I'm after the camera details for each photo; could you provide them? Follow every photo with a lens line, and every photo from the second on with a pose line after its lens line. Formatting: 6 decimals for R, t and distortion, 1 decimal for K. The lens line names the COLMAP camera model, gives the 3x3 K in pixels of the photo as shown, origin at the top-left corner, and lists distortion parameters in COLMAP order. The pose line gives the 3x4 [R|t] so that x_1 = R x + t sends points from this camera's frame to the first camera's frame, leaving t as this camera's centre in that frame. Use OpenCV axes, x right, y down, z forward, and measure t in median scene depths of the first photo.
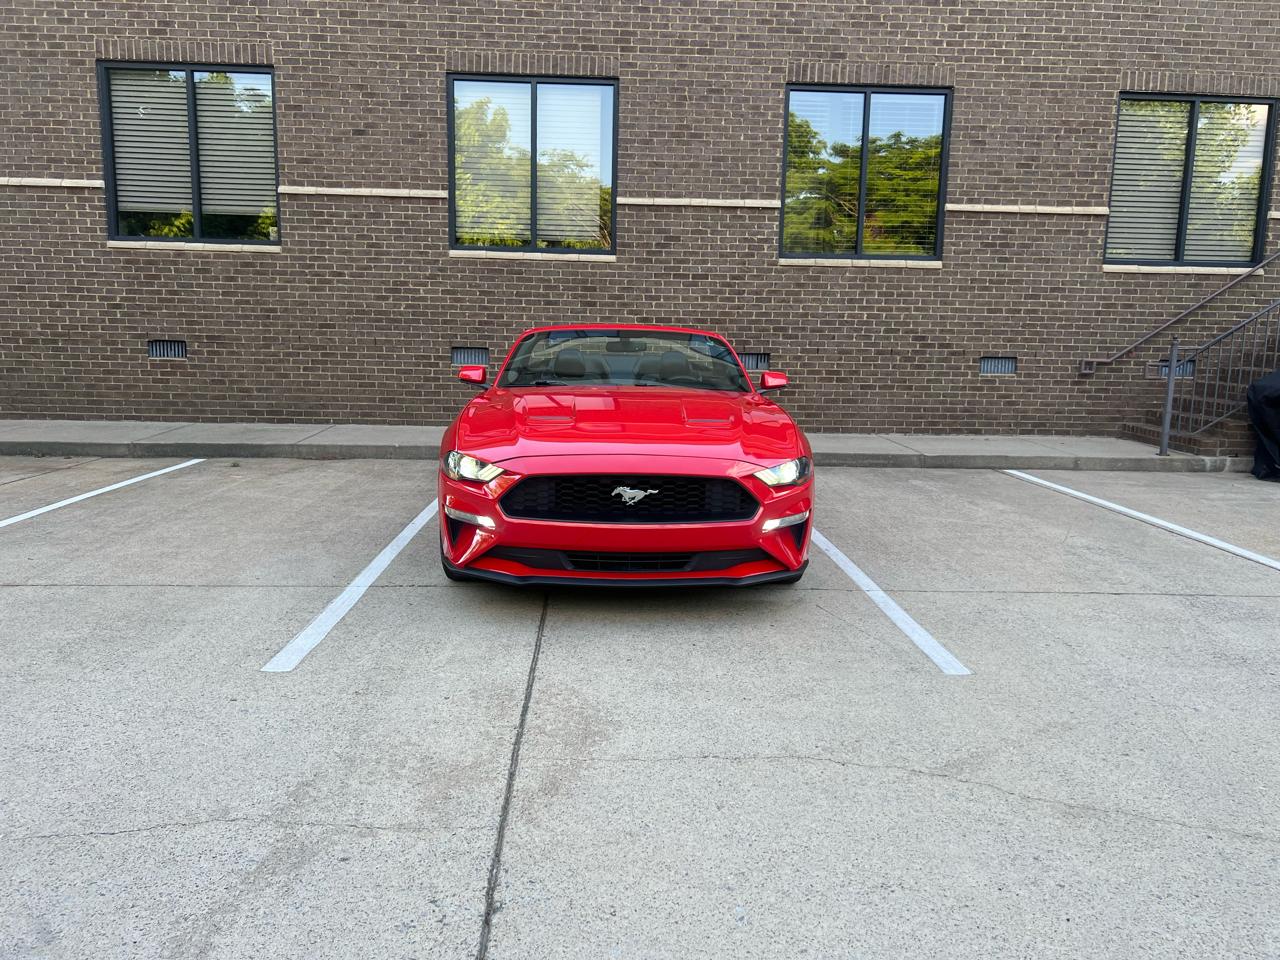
lens RADIAL K [[963.5, 0, 643.4], [0, 963.5, 485.8], [0, 0, 1]] dist [0.051179, -0.058572]
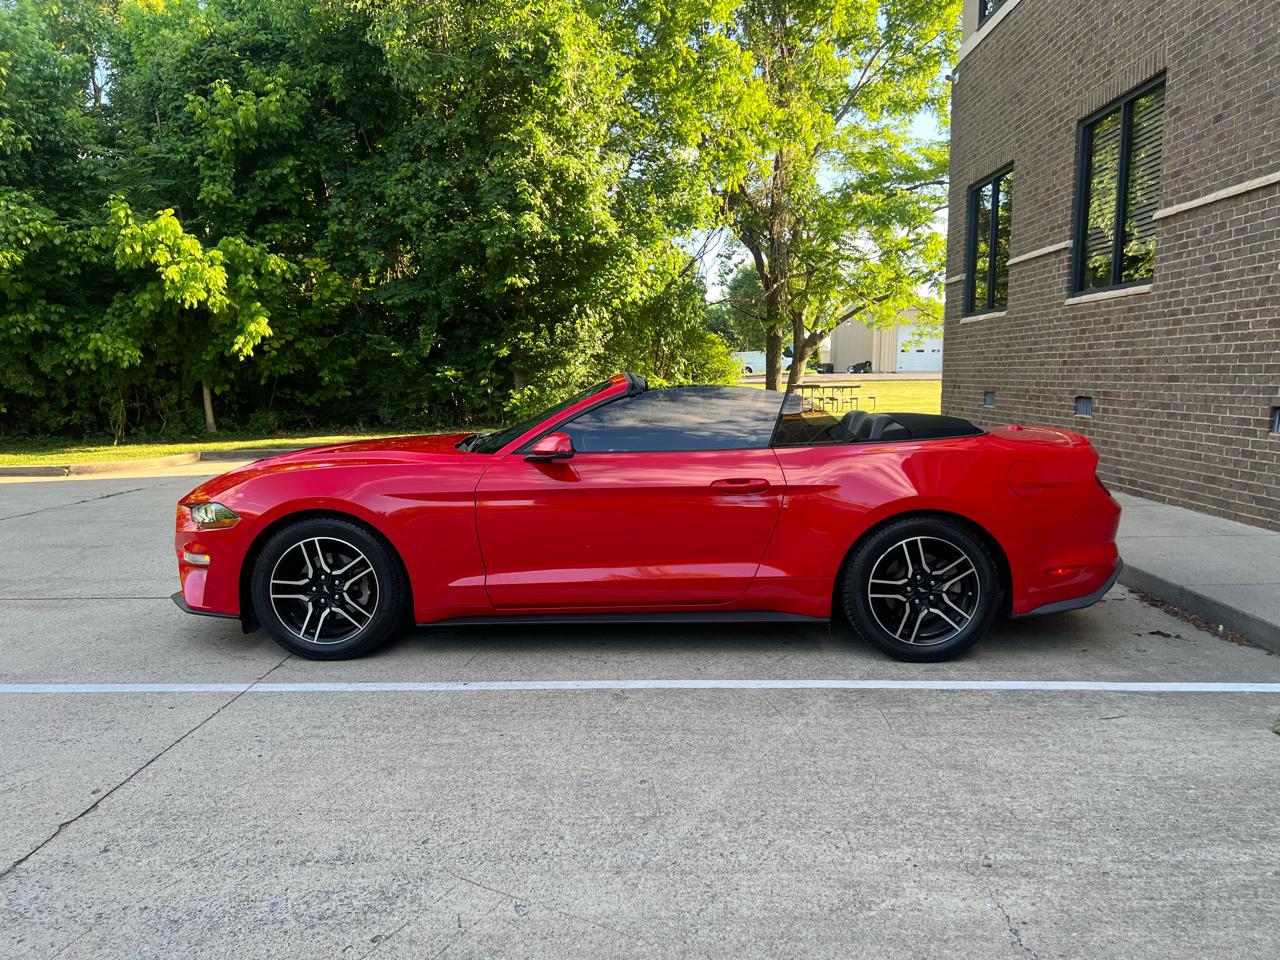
lens RADIAL K [[963.5, 0, 644.9], [0, 963.5, 482.8], [0, 0, 1]] dist [0.051179, -0.058572]
pose [[-0.050494, 0.090897, -0.994579, 0.486452], [-0.157106, 0.982728, 0.097790, -0.093313], [0.986290, 0.161192, -0.035342, 0.629969]]
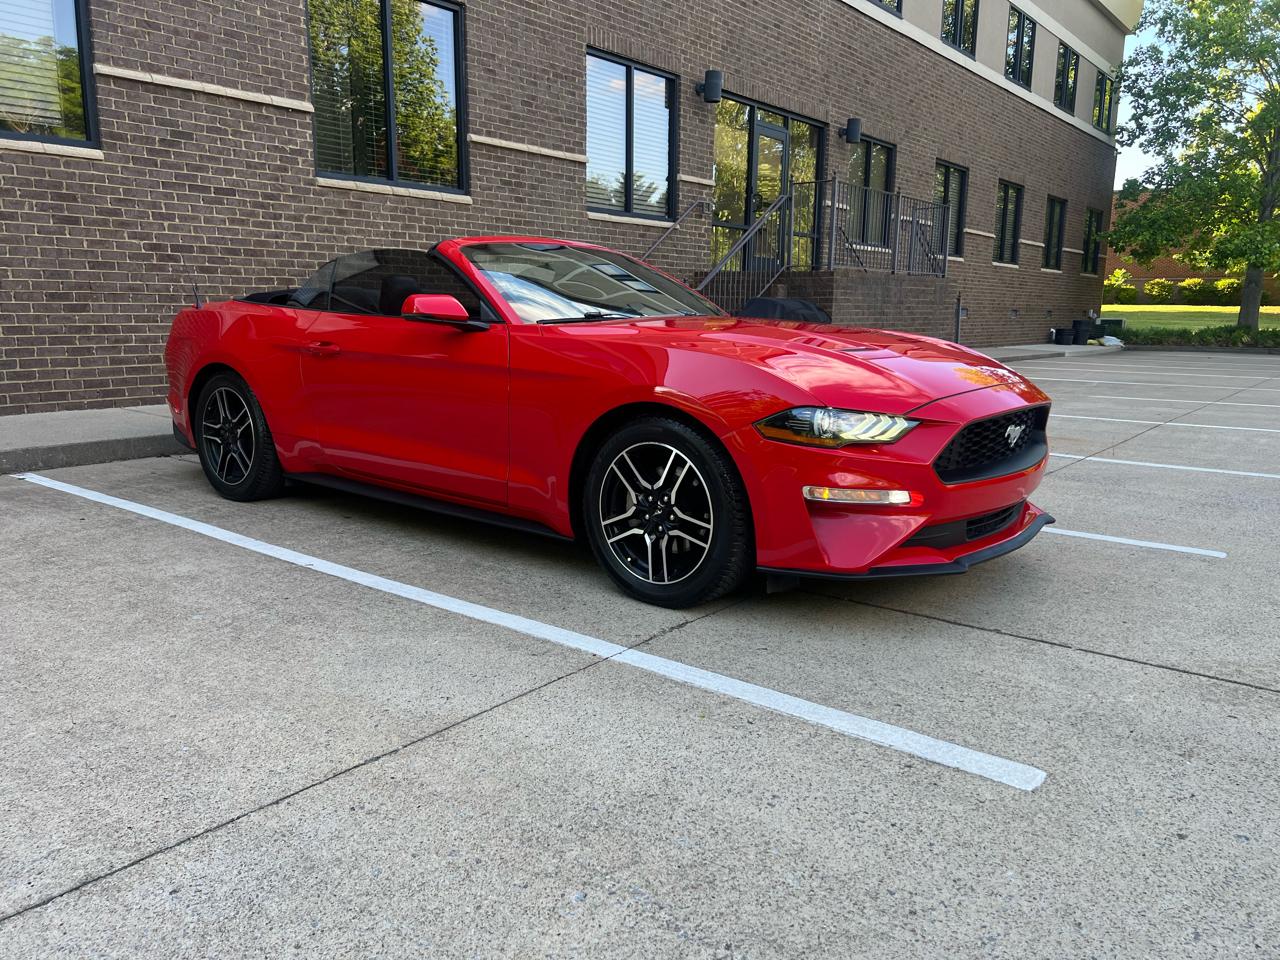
lens RADIAL K [[963.5, 0, 640.0], [0, 963.5, 487.2], [0, 0, 1]] dist [0.051179, -0.058572]
pose [[0.653826, -0.152257, 0.741168, -0.328885], [0.121600, 0.987956, 0.095684, -0.024673], [-0.746810, 0.027565, 0.664466, 0.272907]]
